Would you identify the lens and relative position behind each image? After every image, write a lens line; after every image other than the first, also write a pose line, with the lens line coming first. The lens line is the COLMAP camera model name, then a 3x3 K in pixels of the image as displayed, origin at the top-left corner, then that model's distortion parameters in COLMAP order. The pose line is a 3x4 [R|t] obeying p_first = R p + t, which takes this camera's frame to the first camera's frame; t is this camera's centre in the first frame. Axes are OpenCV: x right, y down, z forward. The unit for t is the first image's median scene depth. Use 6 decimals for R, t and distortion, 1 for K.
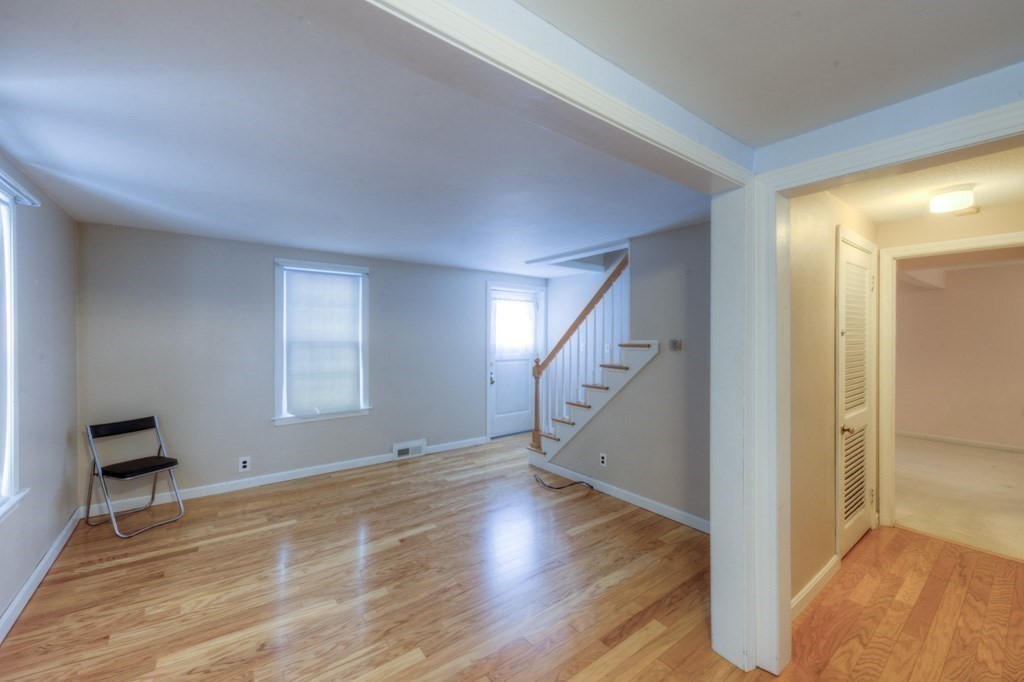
lens RADIAL K [[401.5, 0, 504.4], [0, 401.5, 338.3], [0, 0, 1]] dist [-0.000804, -0.000066]
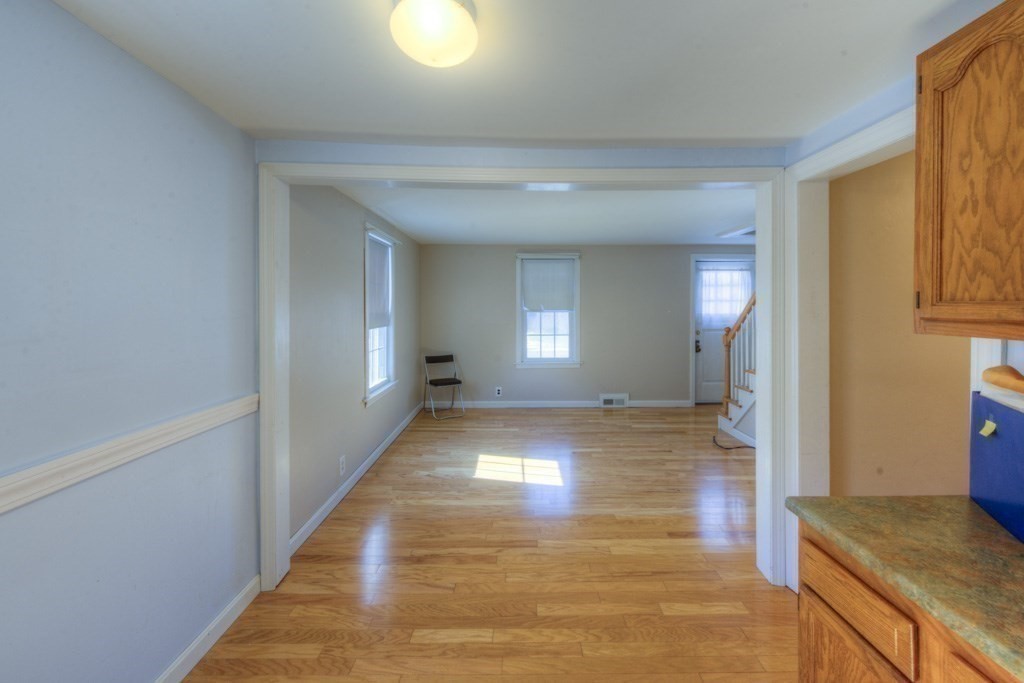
lens RADIAL K [[409.3, 0, 522.4], [0, 409.3, 305.9], [0, 0, 1]] dist [0.002750, -0.000317]
pose [[0.810964, -0.005929, -0.585066, 0.392211], [0.002056, 0.999971, -0.007284, 0.001354], [0.585093, 0.004704, 0.810953, -0.238478]]
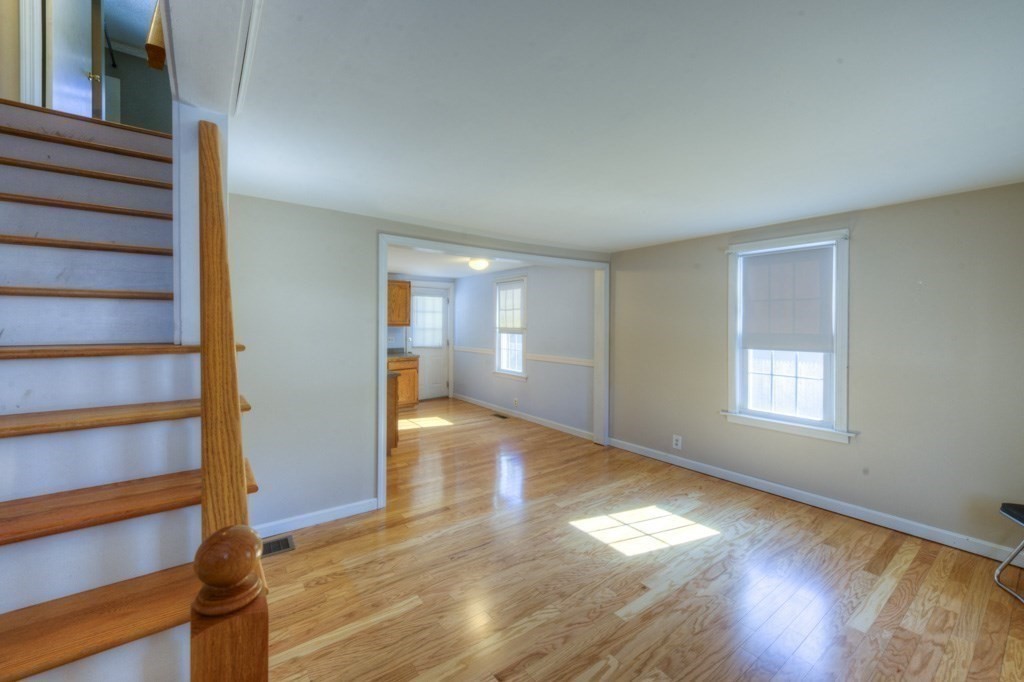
lens RADIAL K [[413.4, 0, 504.4], [0, 413.4, 337.8], [0, 0, 1]] dist [-0.007615, -0.000079]
pose [[-0.999938, -0.005423, 0.009702, 0.005506], [-0.005031, 0.999189, 0.039959, -0.003687], [-0.009911, 0.039907, -0.999154, 1.584394]]
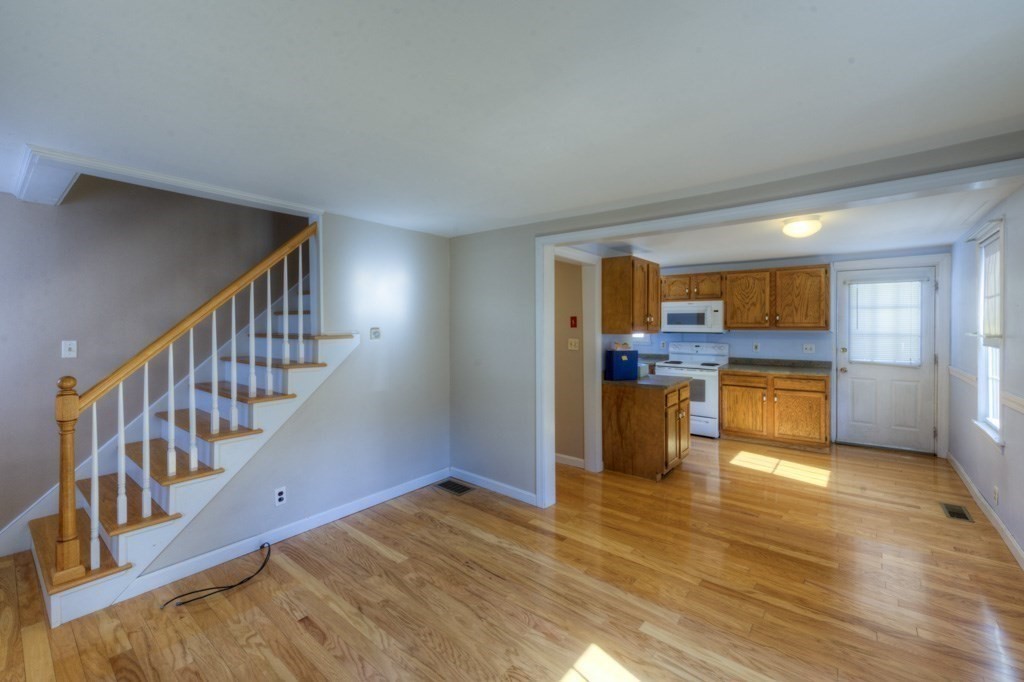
lens RADIAL K [[424.8, 0, 501.1], [0, 424.8, 324.7], [0, 0, 1]] dist [0.003359, -0.000022]
pose [[-0.231097, -0.005094, 0.972917, -0.694656], [0.005001, 0.999967, 0.006423, -0.009073], [-0.972918, 0.006350, -0.231064, 0.931803]]
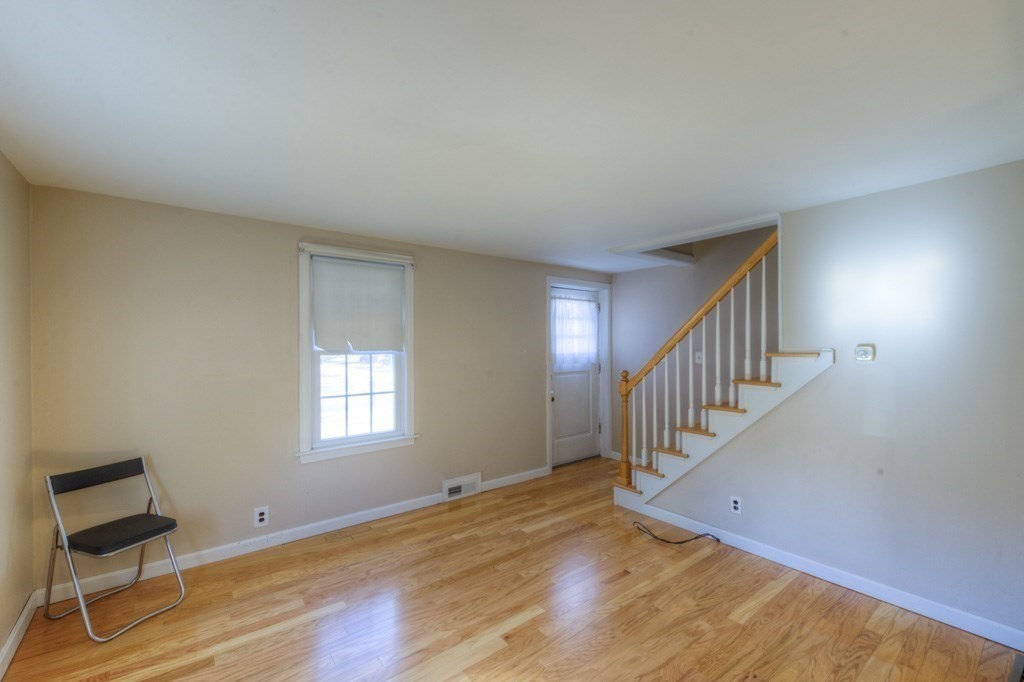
lens RADIAL K [[426.4, 0, 508.4], [0, 426.4, 344.1], [0, 0, 1]] dist [0.000123, -0.000050]
pose [[0.999850, -0.006798, 0.015921, -0.233203], [0.006855, 0.999970, -0.003545, -0.003541], [-0.015896, 0.003653, 0.999867, 0.230589]]
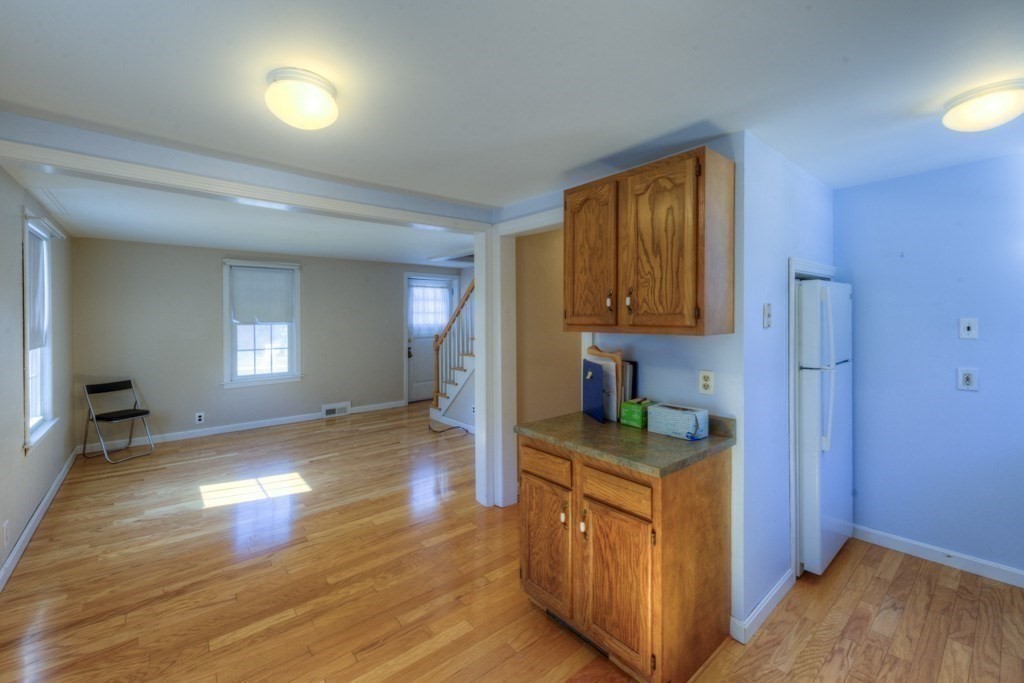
lens RADIAL K [[419.1, 0, 491.7], [0, 419.1, 316.1], [0, 0, 1]] dist [-0.000672, -0.000263]
pose [[0.999565, -0.010609, 0.027504, 0.317066], [0.010769, 0.999926, -0.005688, 0.000129], [-0.027442, 0.005981, 0.999606, -0.462559]]
